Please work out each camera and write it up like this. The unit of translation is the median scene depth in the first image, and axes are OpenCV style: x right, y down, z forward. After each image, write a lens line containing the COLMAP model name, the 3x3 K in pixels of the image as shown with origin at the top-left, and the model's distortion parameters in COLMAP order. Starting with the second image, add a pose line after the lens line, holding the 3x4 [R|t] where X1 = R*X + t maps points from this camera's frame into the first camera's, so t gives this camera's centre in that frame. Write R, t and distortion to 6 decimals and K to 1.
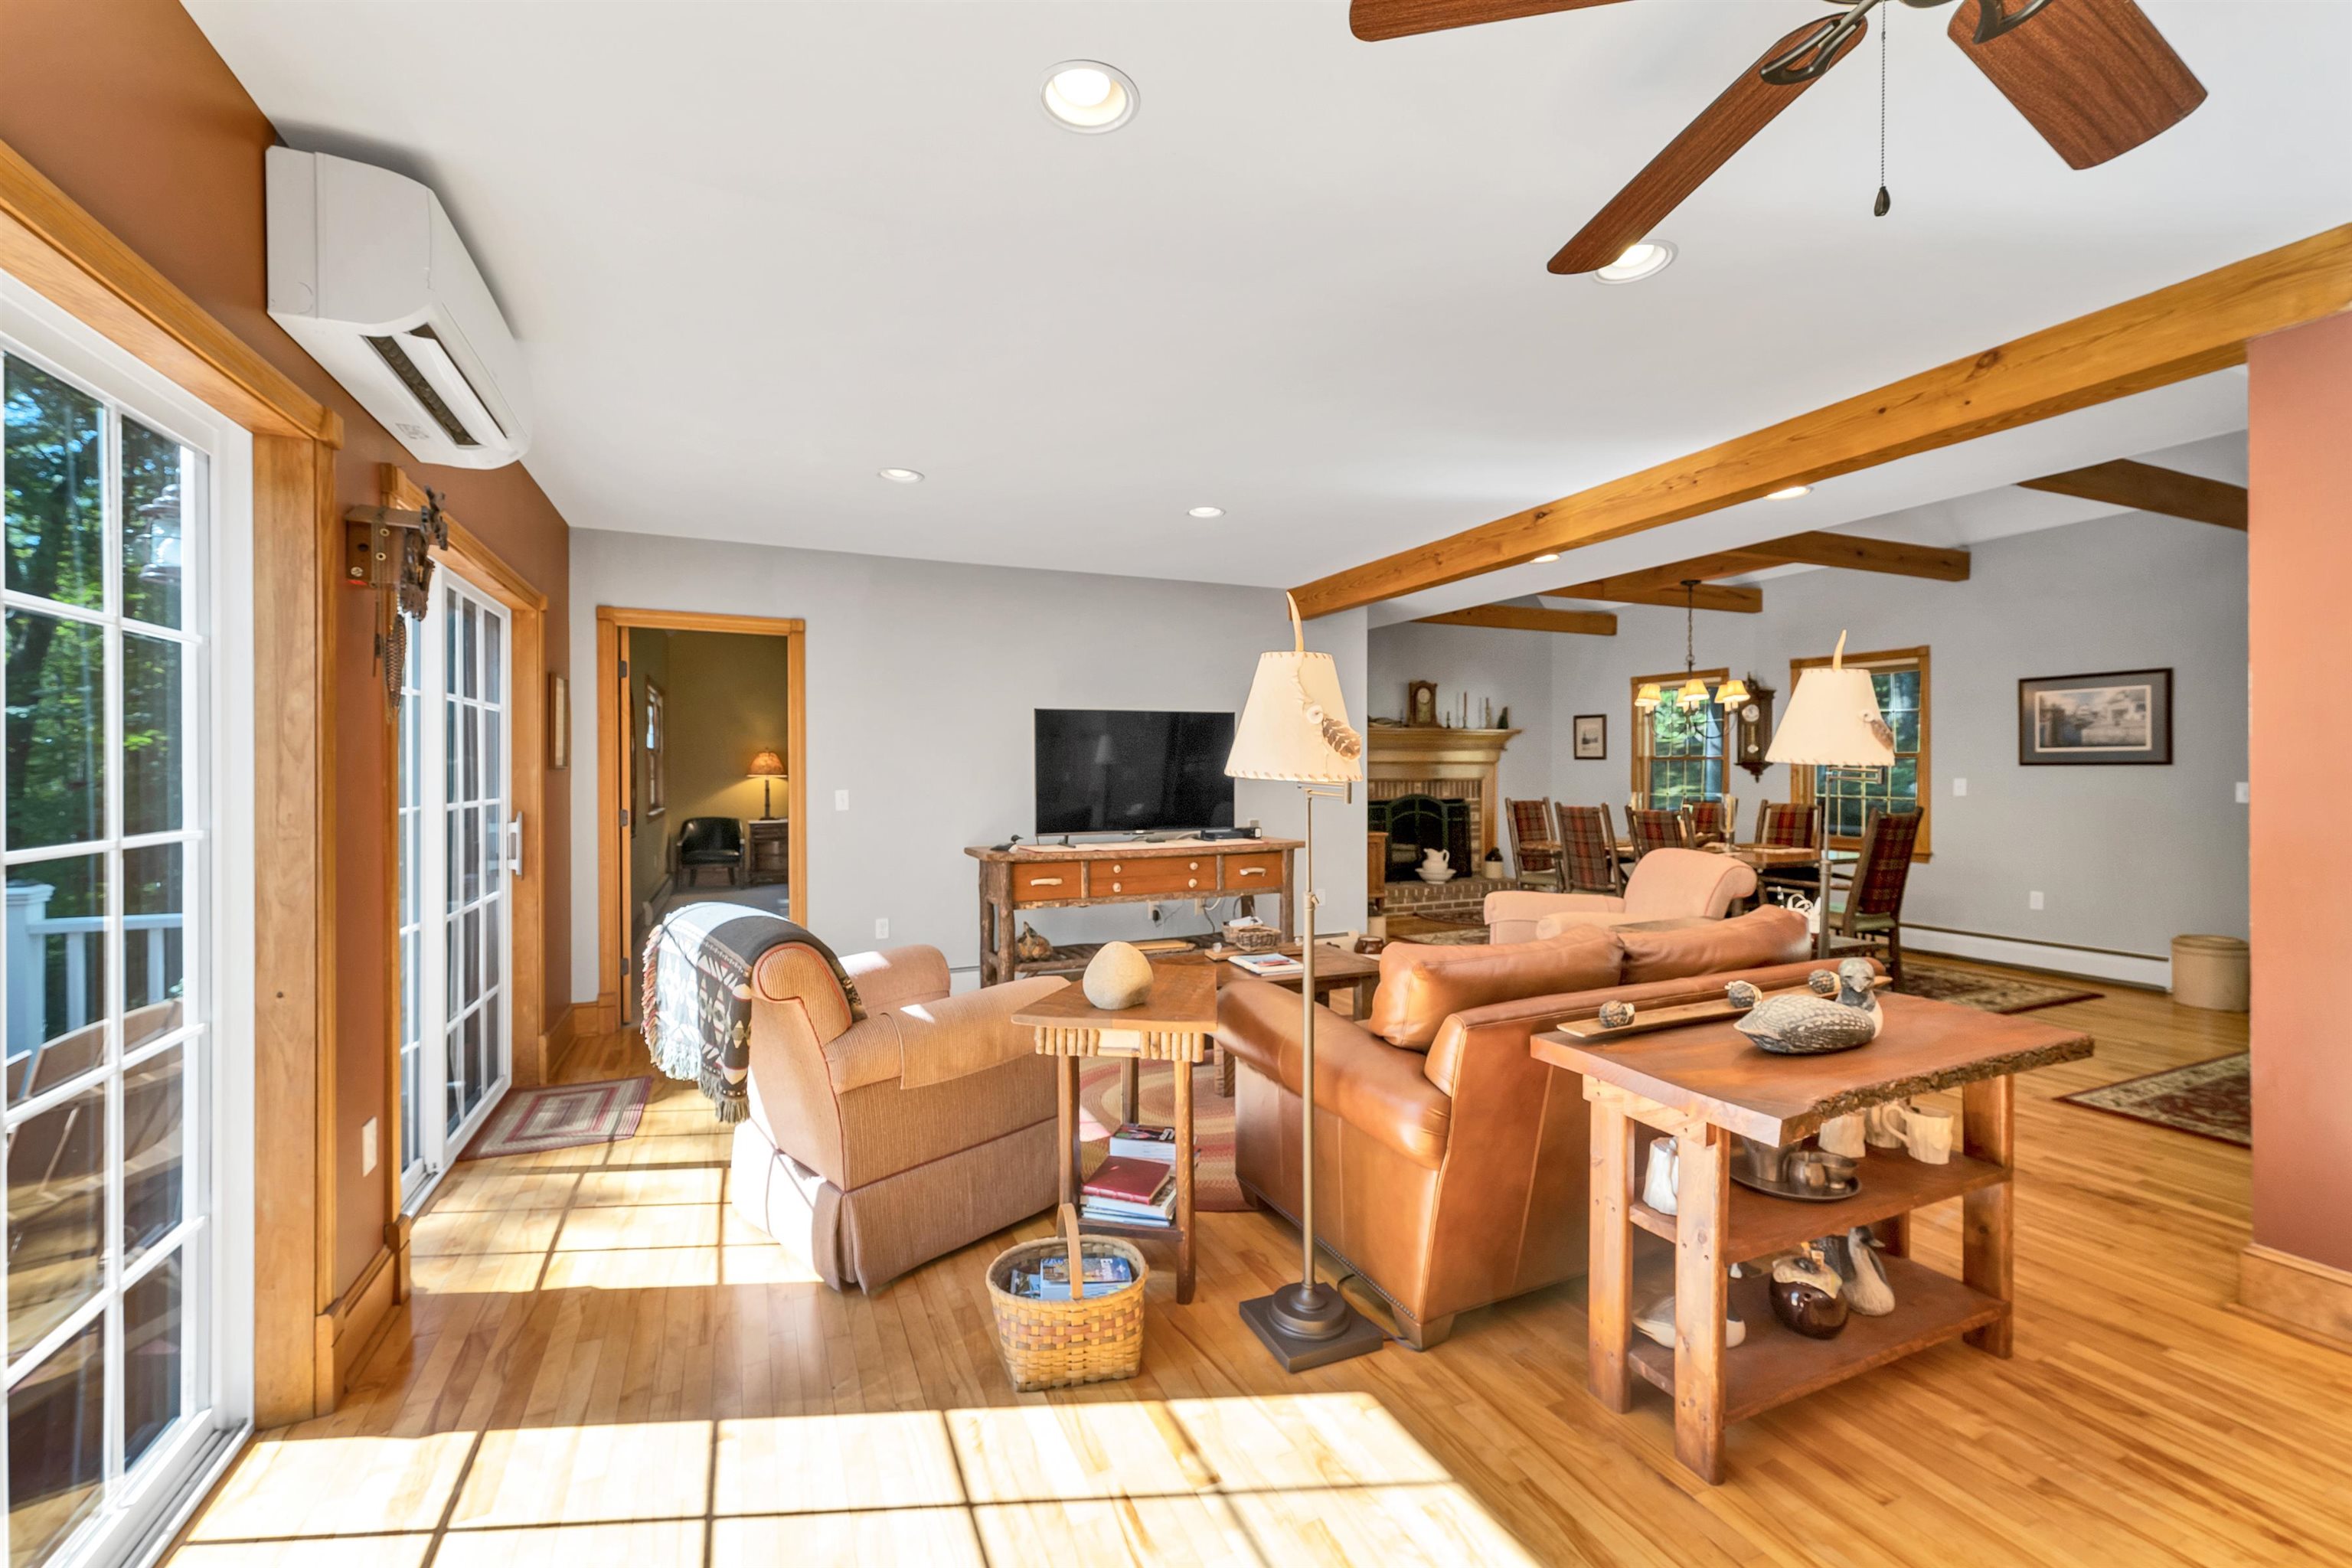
lens RADIAL K [[982.1, 0, 1181.3], [0, 982.1, 772.6], [0, 0, 1]] dist [-0.000479, -0.000243]
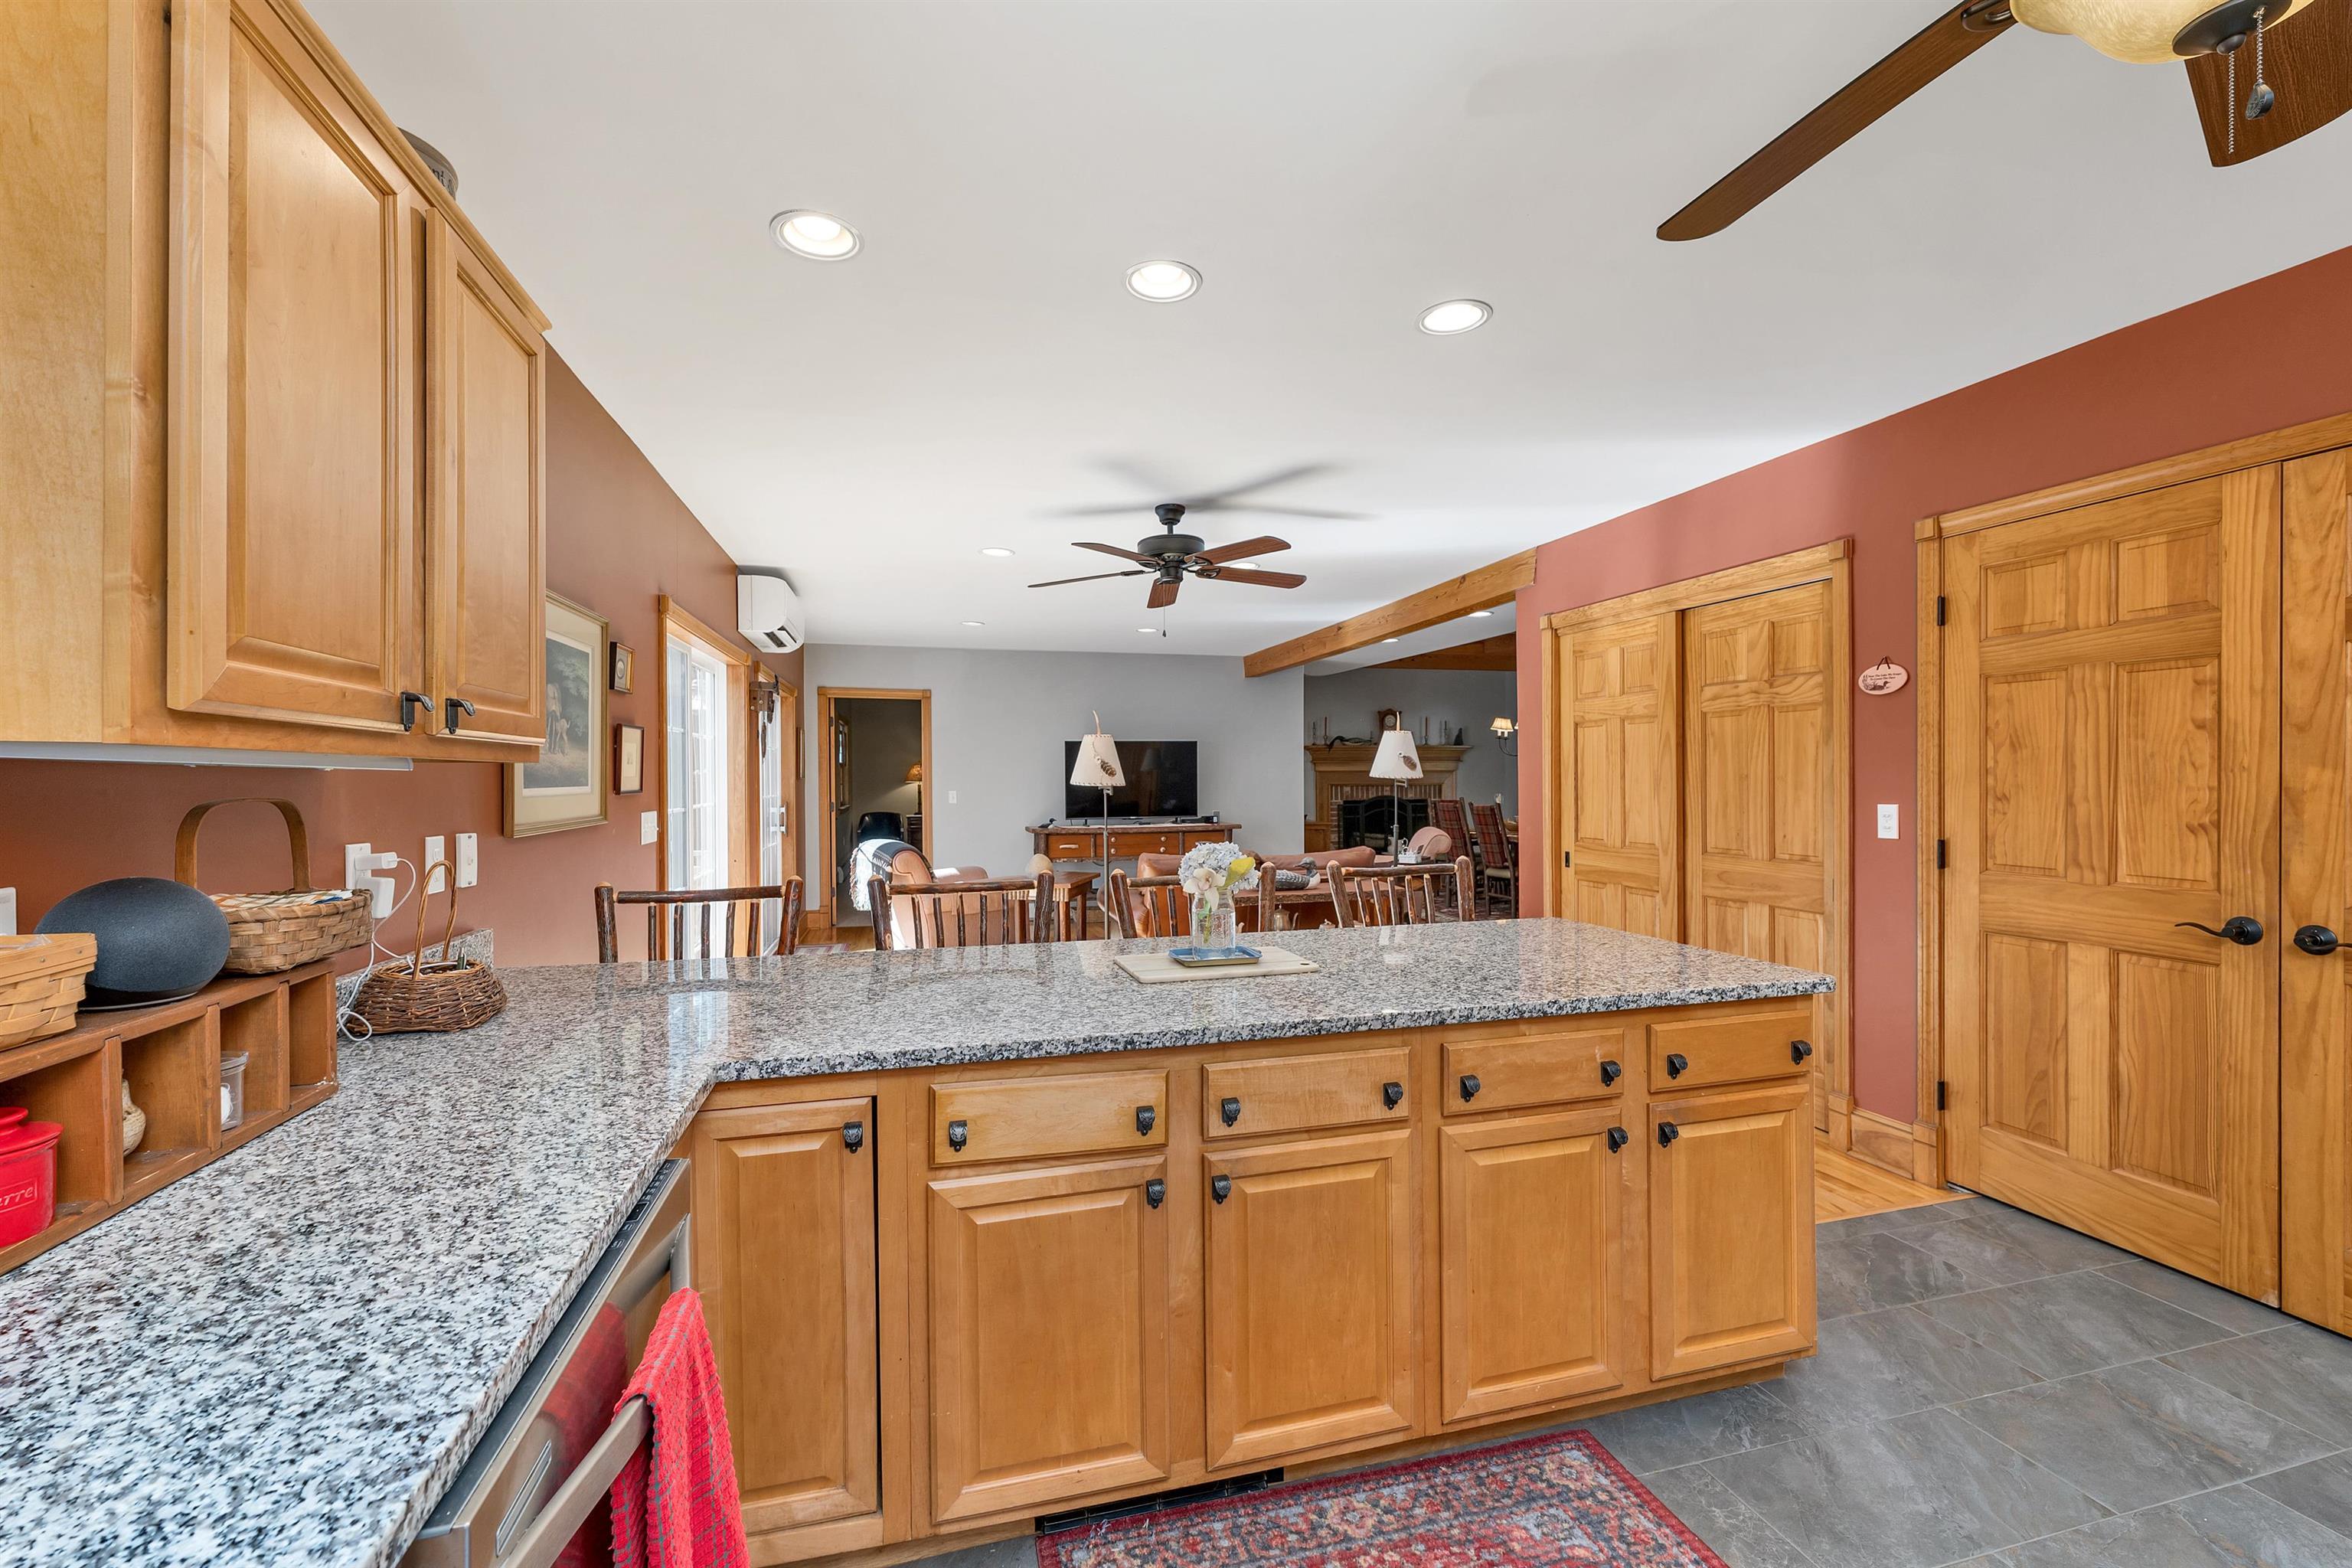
lens RADIAL K [[982.1, 0, 1181.3], [0, 982.1, 772.6], [0, 0, 1]] dist [-0.000479, -0.000243]
pose [[0.988794, -0.001792, -0.149272, 0.346613], [0.001114, 0.999989, -0.004623, -0.006674], [0.149279, 0.004404, 0.988785, -0.712445]]
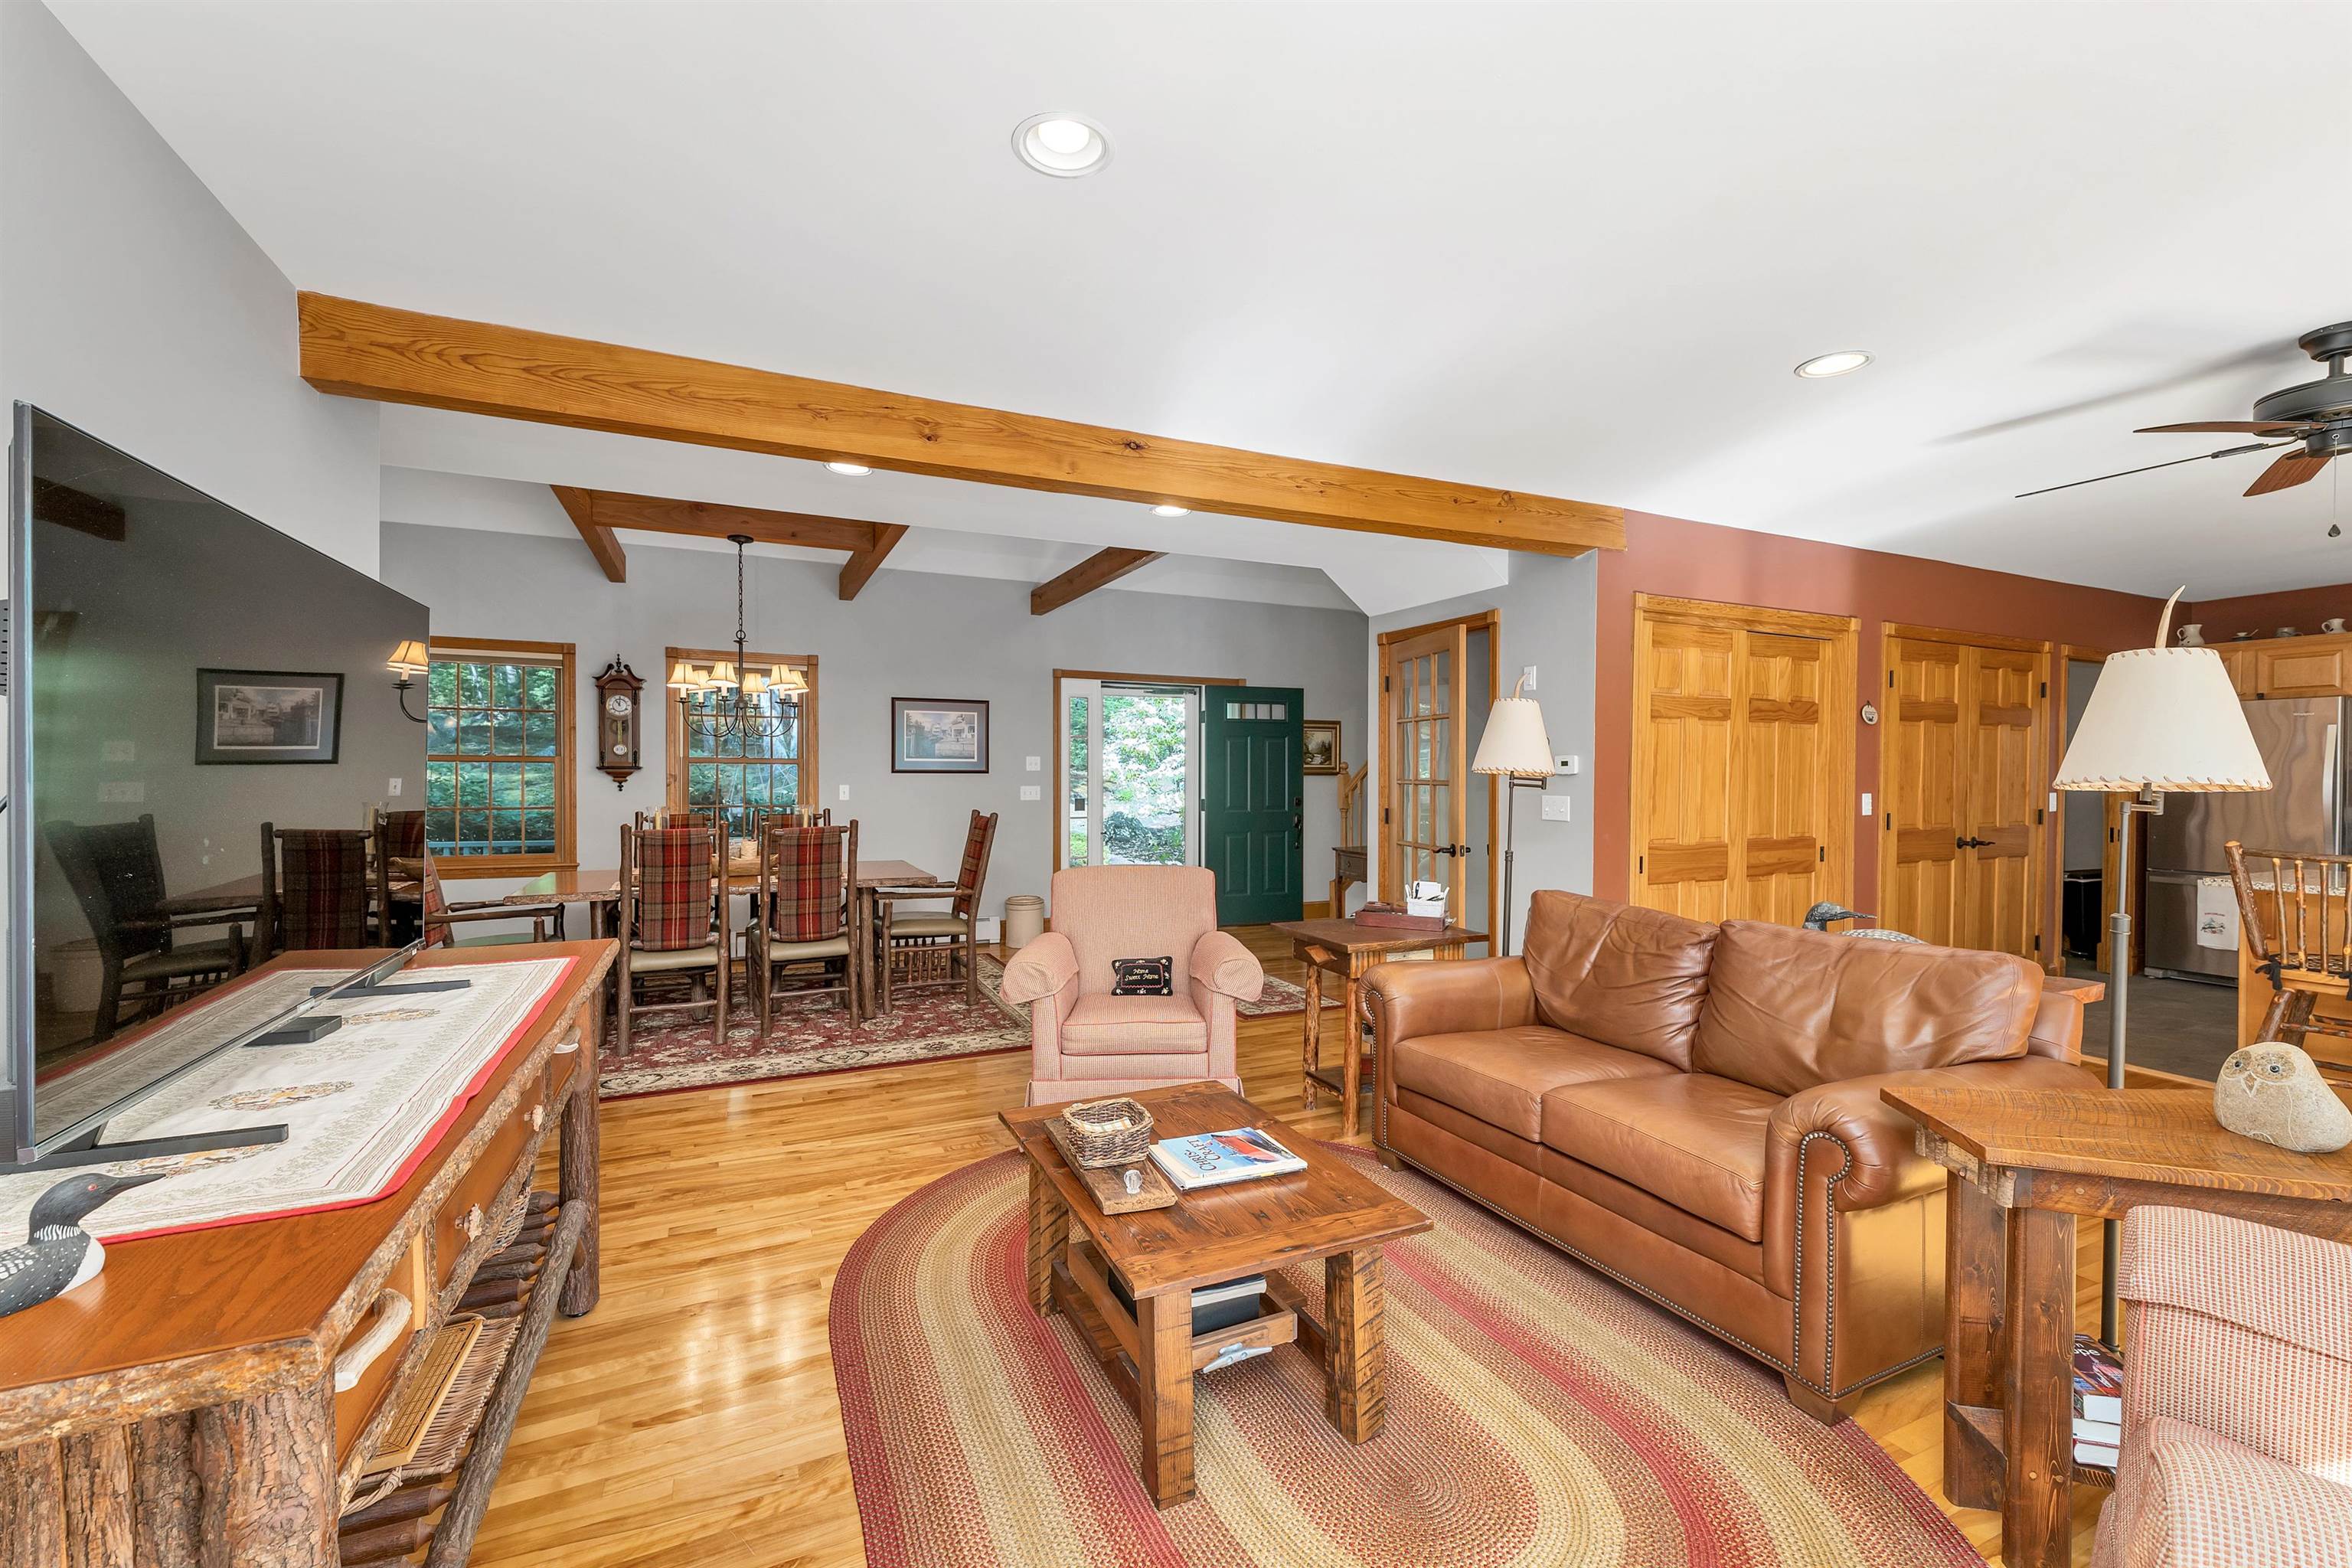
lens RADIAL K [[949.8, 0, 1162.5], [0, 949.8, 782.8], [0, 0, 1]] dist [-0.002478, -0.000564]
pose [[-0.020384, -0.009503, 0.999747, -0.266592], [-0.003322, 0.999950, 0.009437, -0.007183], [-0.999787, -0.003129, -0.020414, 0.731075]]
